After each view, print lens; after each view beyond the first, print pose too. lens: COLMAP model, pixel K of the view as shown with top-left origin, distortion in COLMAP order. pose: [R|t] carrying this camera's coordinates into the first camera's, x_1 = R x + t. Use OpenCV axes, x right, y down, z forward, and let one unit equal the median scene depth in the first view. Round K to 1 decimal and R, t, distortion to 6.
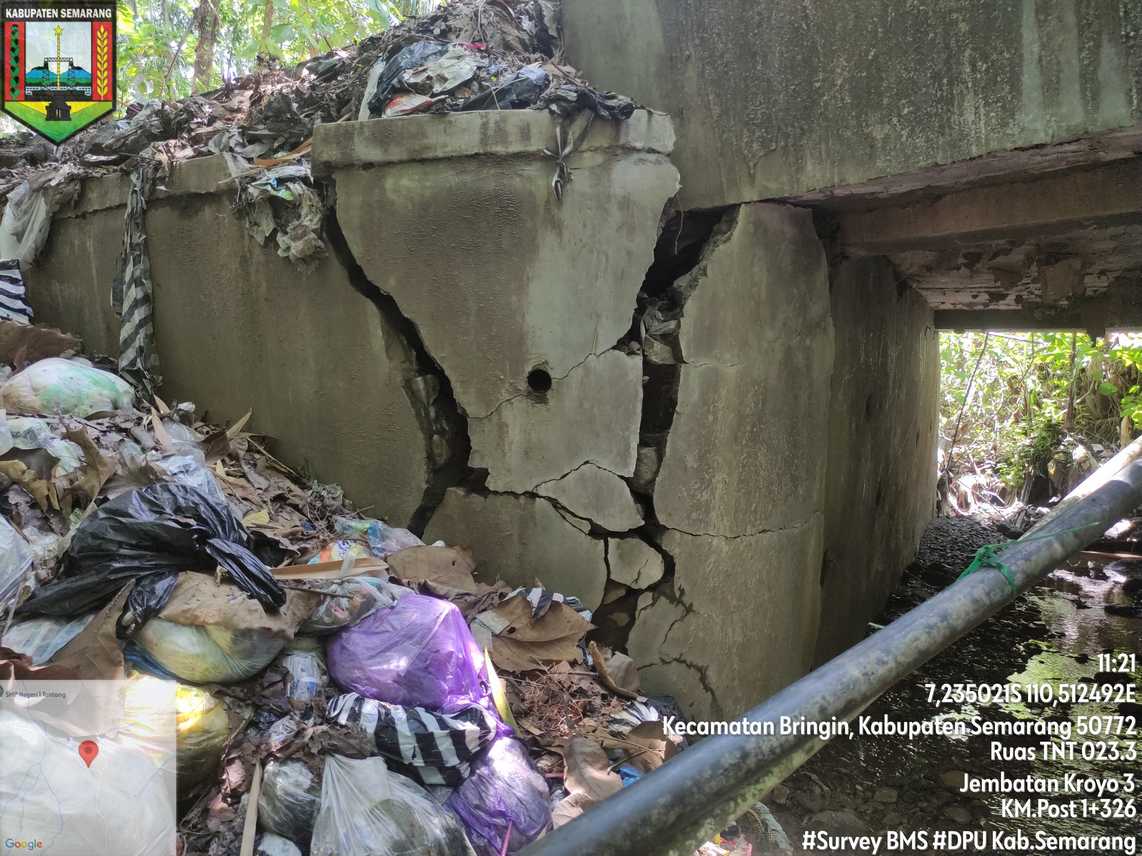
lens RADIAL K [[843.6, 0, 569.1], [0, 843.6, 424.9], [0, 0, 1]] dist [0.067231, -0.079938]
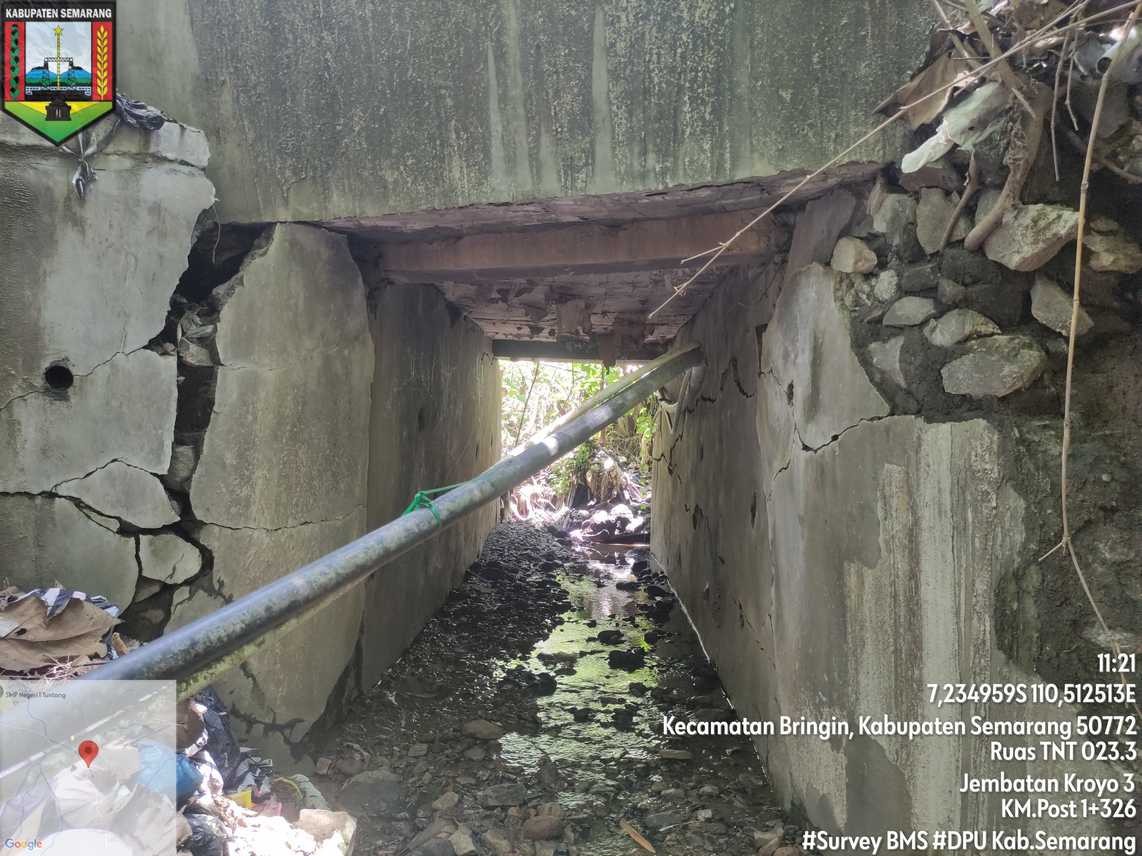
lens RADIAL K [[843.6, 0, 569.1], [0, 843.6, 424.9], [0, 0, 1]] dist [0.067231, -0.079938]
pose [[0.895247, -0.000410, 0.445570, 0.049051], [0.014728, 0.999480, -0.028673, 0.037179], [-0.445326, 0.032232, 0.894788, -0.142472]]
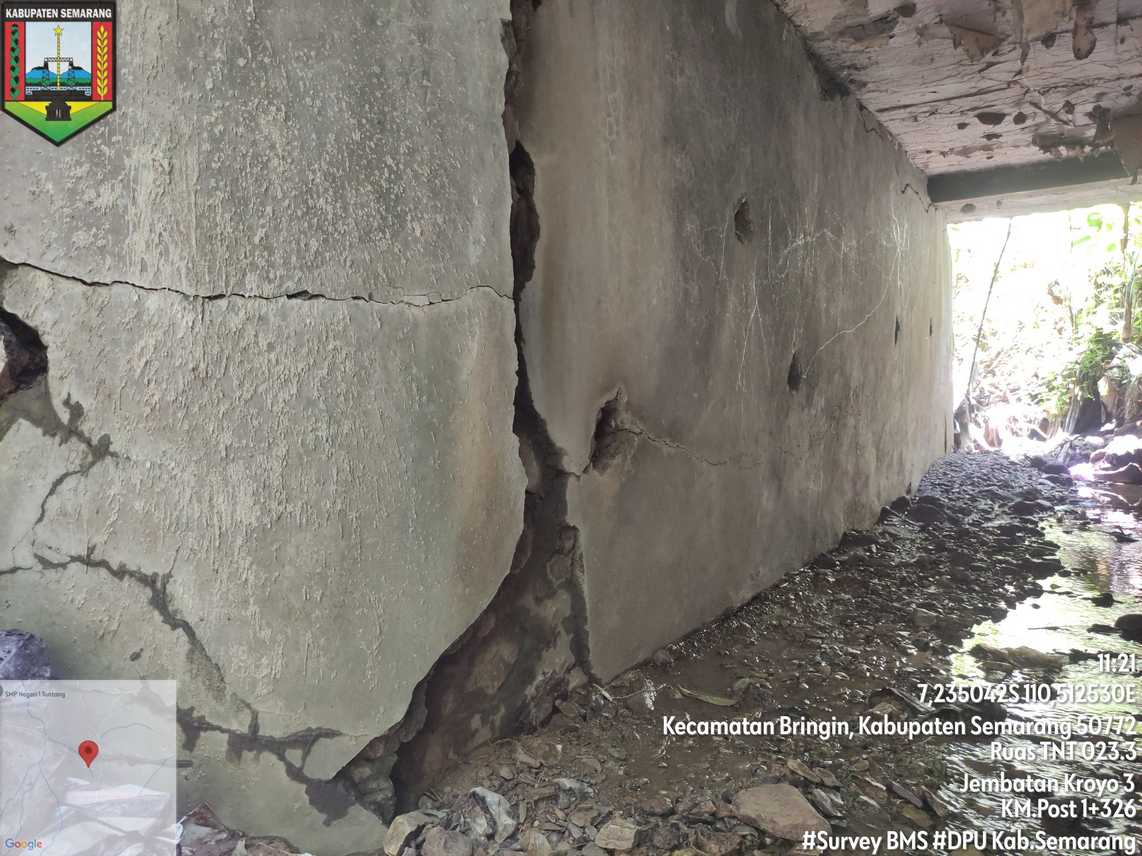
lens RADIAL K [[848.2, 0, 568.2], [0, 848.2, 423.0], [0, 0, 1]] dist [0.053234, -0.059412]
pose [[0.996188, -0.037040, -0.078974, 0.438180], [0.037109, 0.999311, -0.000584, 0.215080], [0.078941, -0.002349, 0.996877, 0.559540]]
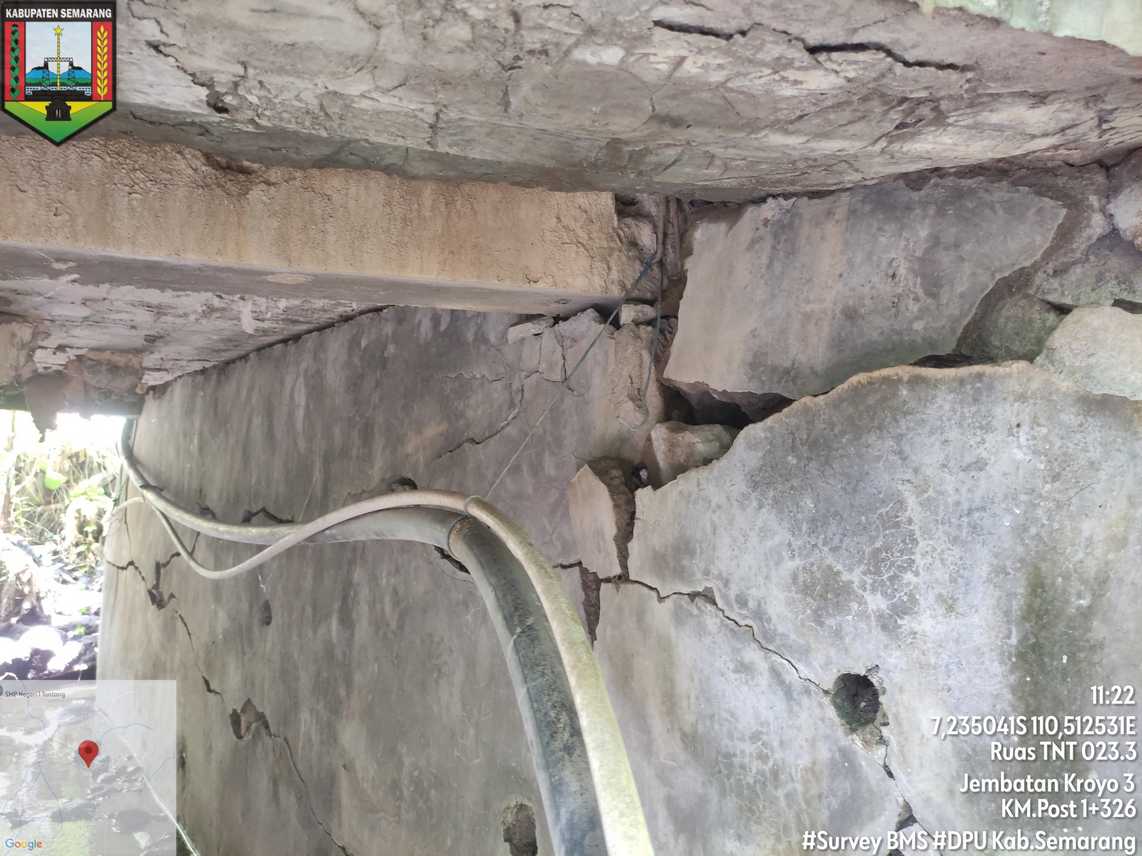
lens RADIAL K [[848.2, 0, 568.2], [0, 848.2, 423.0], [0, 0, 1]] dist [0.053234, -0.059412]
pose [[0.443617, 0.041403, 0.895260, 0.354691], [0.017040, 0.998362, -0.054615, -0.136046], [-0.896054, 0.039483, 0.442185, 0.620410]]
